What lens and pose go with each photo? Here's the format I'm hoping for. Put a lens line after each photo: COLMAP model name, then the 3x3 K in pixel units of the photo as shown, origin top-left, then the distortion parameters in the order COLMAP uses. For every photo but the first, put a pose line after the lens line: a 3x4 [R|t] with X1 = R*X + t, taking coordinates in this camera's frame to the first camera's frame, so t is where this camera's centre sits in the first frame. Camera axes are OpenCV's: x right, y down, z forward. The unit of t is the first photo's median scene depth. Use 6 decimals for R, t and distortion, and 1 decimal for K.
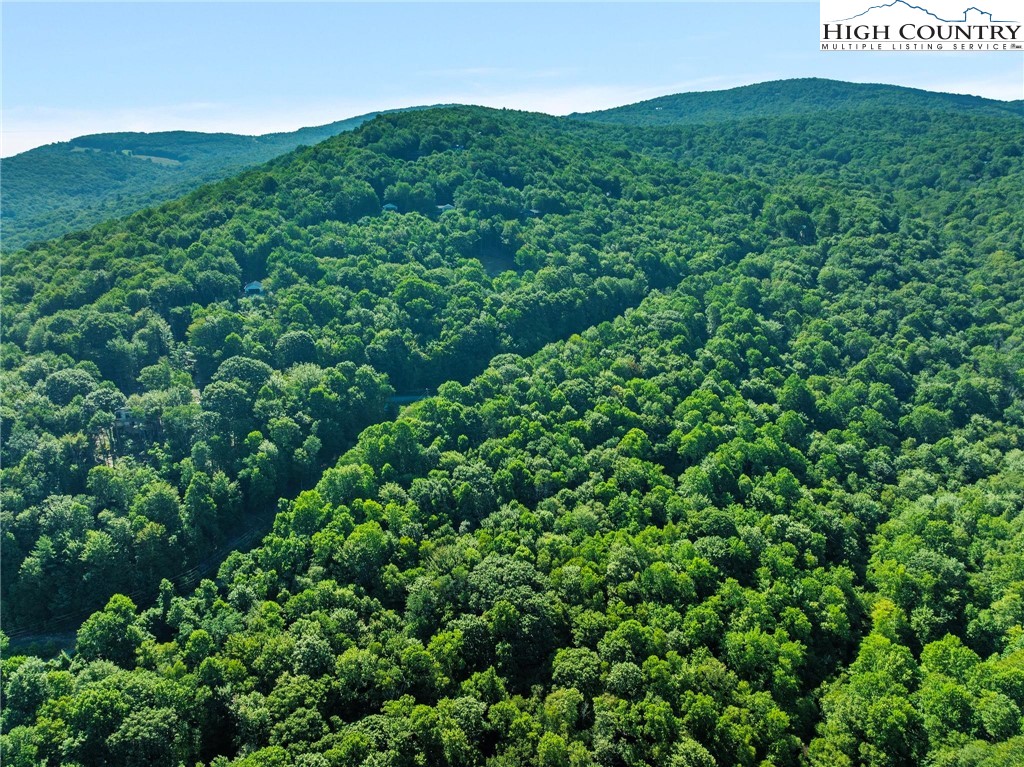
lens RADIAL K [[718.7, 0, 514.9], [0, 718.7, 383.1], [0, 0, 1]] dist [-0.043413, 0.009405]
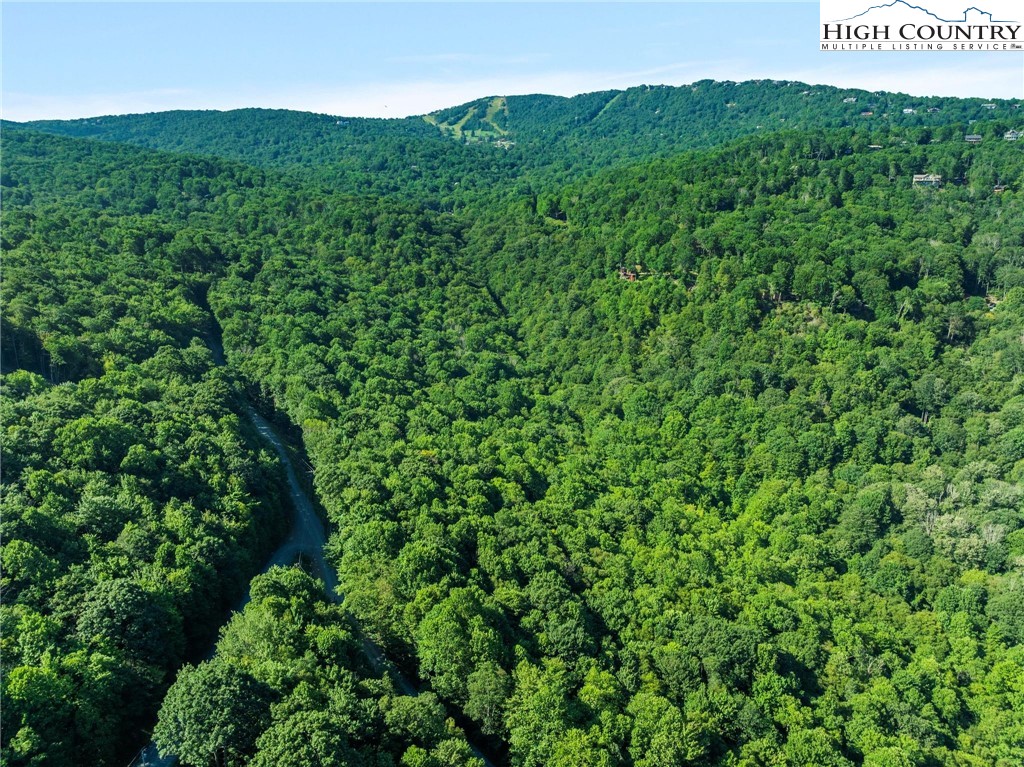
lens RADIAL K [[718.7, 0, 517.1], [0, 718.7, 384.5], [0, 0, 1]] dist [-0.043413, 0.009405]
pose [[0.307917, -0.269861, 0.912339, -0.635443], [0.292735, 0.939284, 0.179032, -0.208905], [-0.905259, 0.211946, 0.368219, 0.616254]]
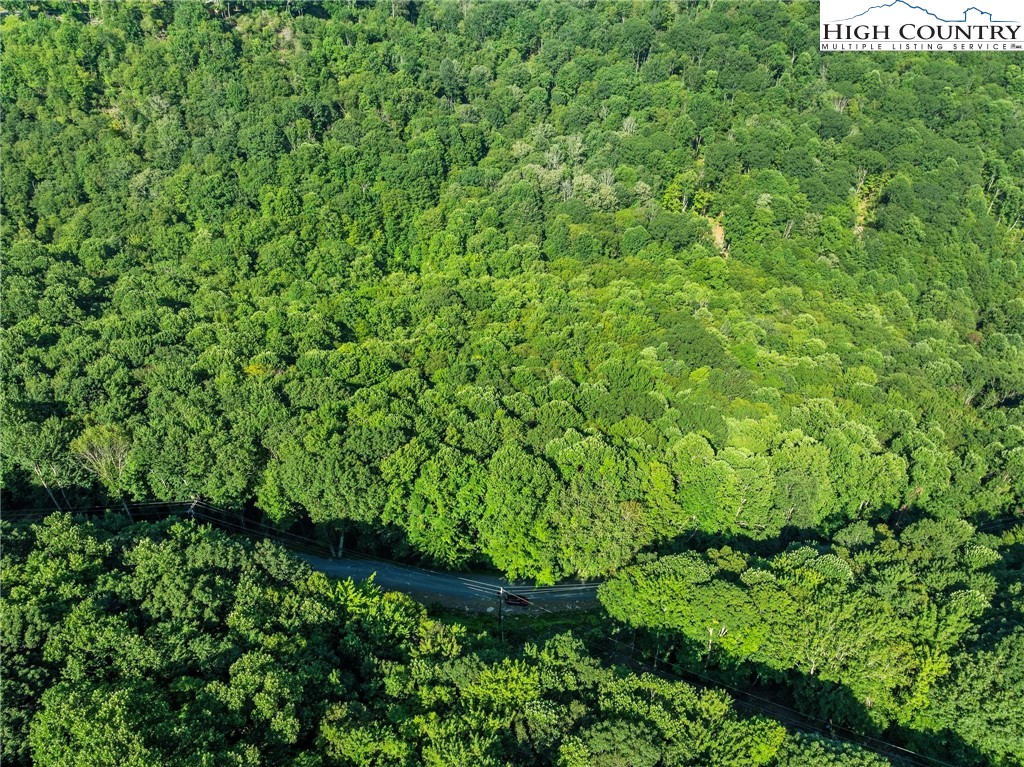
lens RADIAL K [[718.7, 0, 517.7], [0, 718.7, 382.2], [0, 0, 1]] dist [-0.043413, 0.009405]
pose [[-0.700681, -0.439414, 0.562105, -0.316241], [0.218009, 0.618302, 0.755099, -0.371905], [-0.679351, 0.651628, -0.337436, 1.147457]]
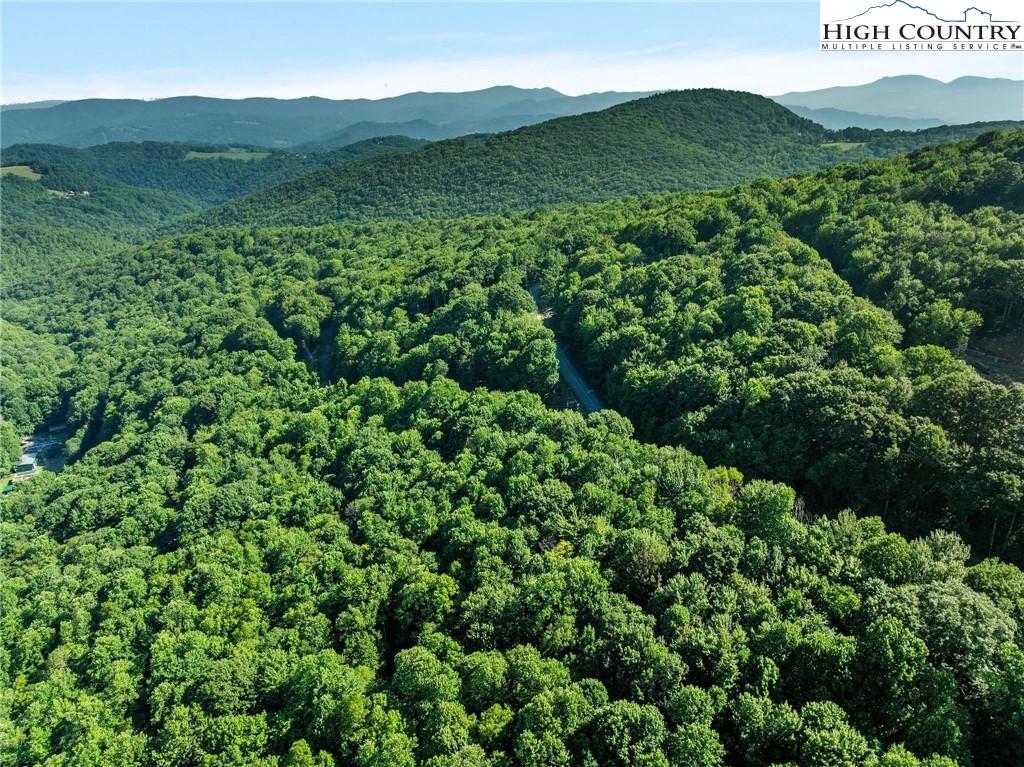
lens RADIAL K [[718.7, 0, 517.7], [0, 718.7, 380.8], [0, 0, 1]] dist [-0.043413, 0.009405]
pose [[-0.124546, 0.373102, -0.919393, 0.638254], [-0.298144, 0.869714, 0.393330, -0.324242], [0.946361, 0.323099, 0.002918, 1.007004]]
